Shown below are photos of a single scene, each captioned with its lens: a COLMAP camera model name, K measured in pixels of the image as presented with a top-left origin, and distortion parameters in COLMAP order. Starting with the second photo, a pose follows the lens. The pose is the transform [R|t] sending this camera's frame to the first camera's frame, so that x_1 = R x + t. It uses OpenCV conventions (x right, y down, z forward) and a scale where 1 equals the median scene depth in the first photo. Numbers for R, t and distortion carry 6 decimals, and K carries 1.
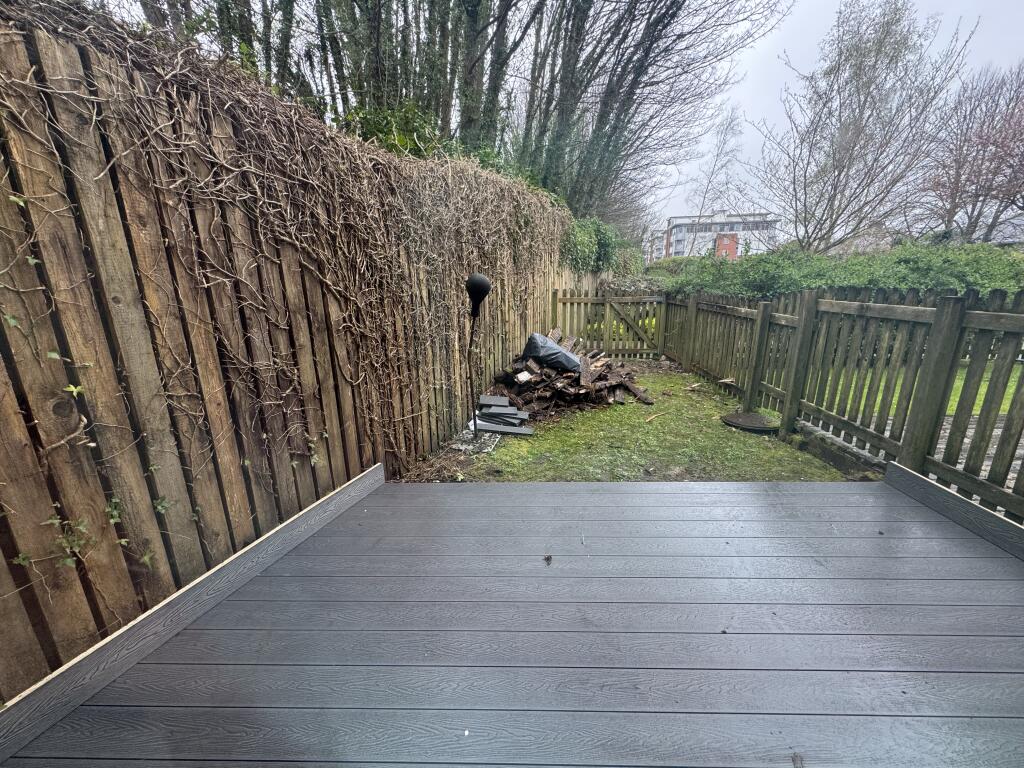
lens RADIAL K [[410.4, 0, 513.8], [0, 410.4, 385.0], [0, 0, 1]] dist [-0.001818, -0.000210]
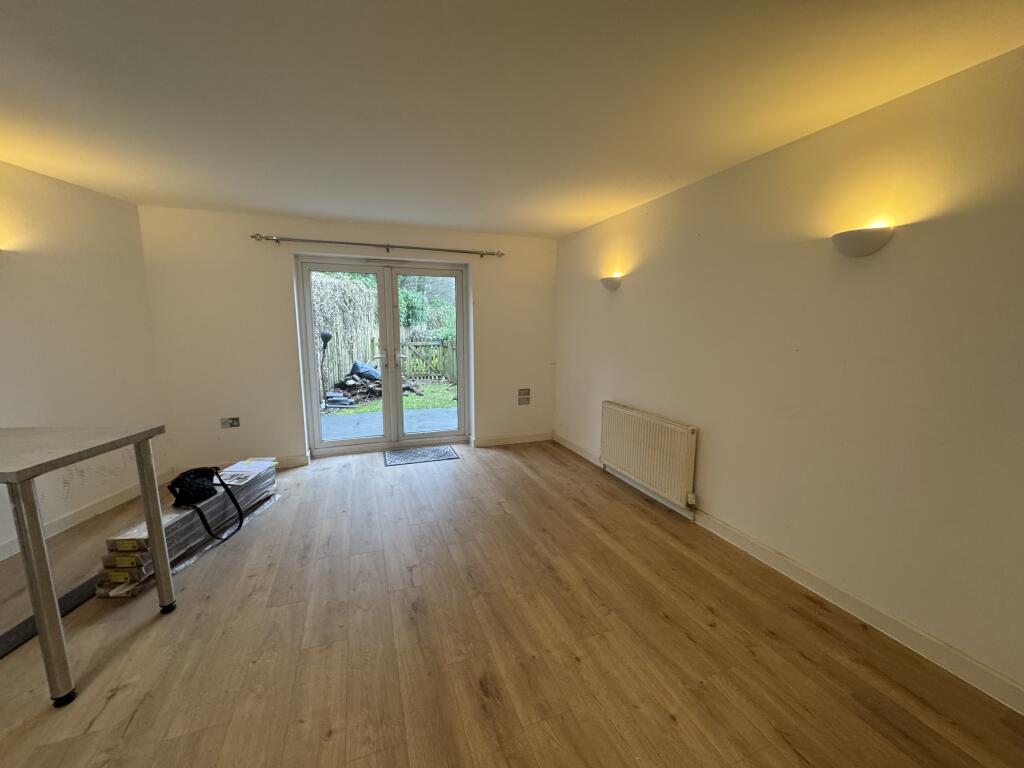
lens RADIAL K [[410.4, 0, 512.4], [0, 410.4, 384.6], [0, 0, 1]] dist [-0.001818, -0.000210]
pose [[0.927545, -0.036417, 0.371934, 0.009424], [0.079151, 0.991806, -0.100280, 0.228416], [-0.365234, 0.122453, 0.922827, -0.974411]]
